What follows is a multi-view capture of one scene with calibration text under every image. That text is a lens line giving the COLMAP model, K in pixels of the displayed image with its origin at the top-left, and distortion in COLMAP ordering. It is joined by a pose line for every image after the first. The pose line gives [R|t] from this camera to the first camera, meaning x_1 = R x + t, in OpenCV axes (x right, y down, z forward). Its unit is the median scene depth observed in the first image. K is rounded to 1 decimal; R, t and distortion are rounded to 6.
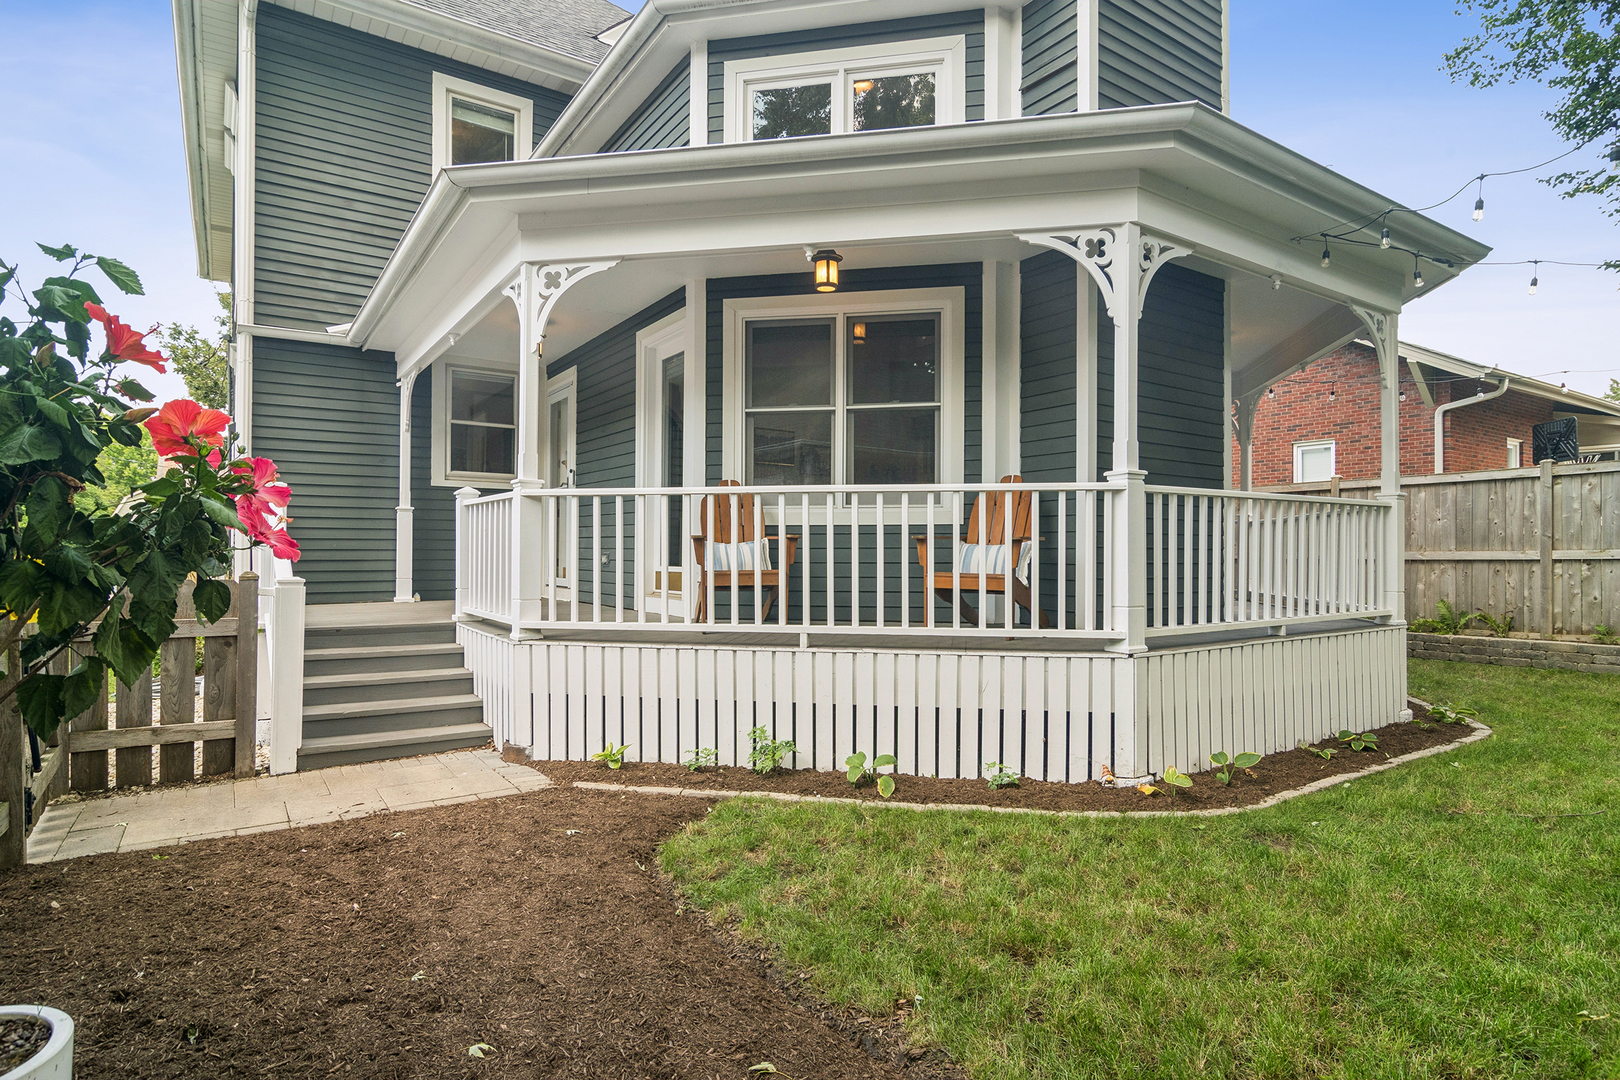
lens RADIAL K [[854.9, 0, 809.6], [0, 854.9, 541.6], [0, 0, 1]] dist [-0.006411, 0.001229]
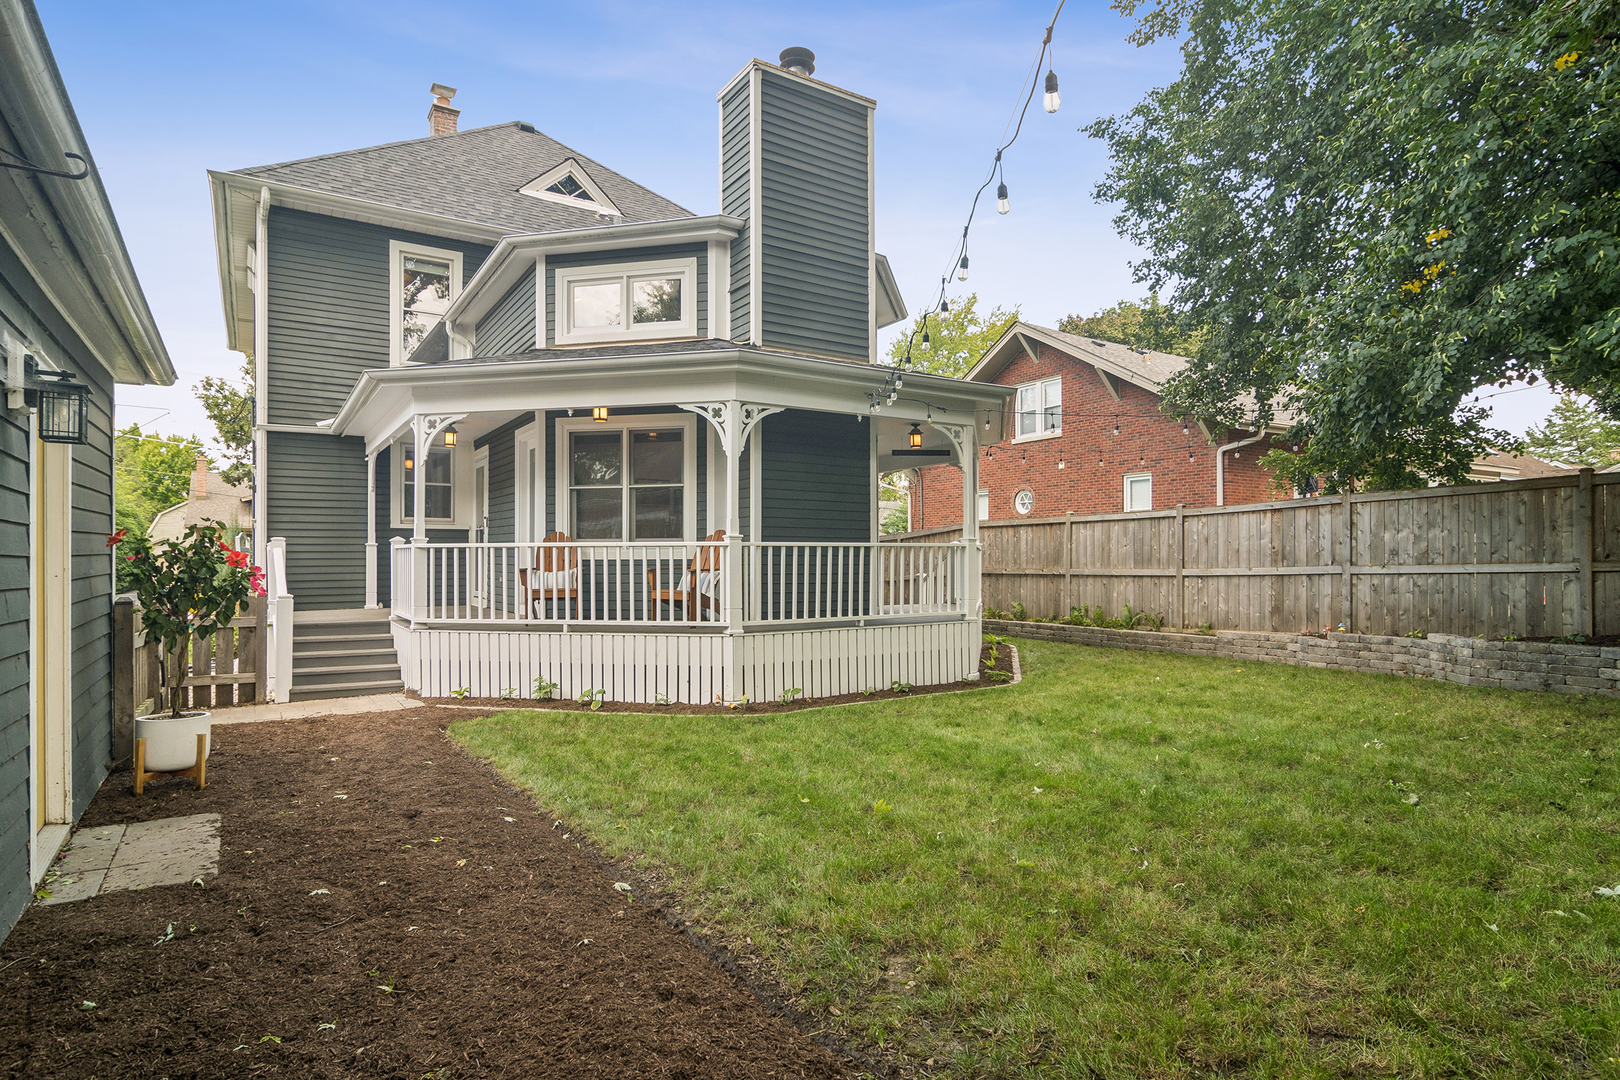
lens RADIAL K [[854.9, 0, 811.1], [0, 854.9, 551.9], [0, 0, 1]] dist [-0.006411, 0.001229]
pose [[0.999781, -0.004991, -0.020328, 0.431873], [0.005077, 0.999978, 0.004186, -0.039901], [0.020306, -0.004288, 0.999785, -0.623275]]
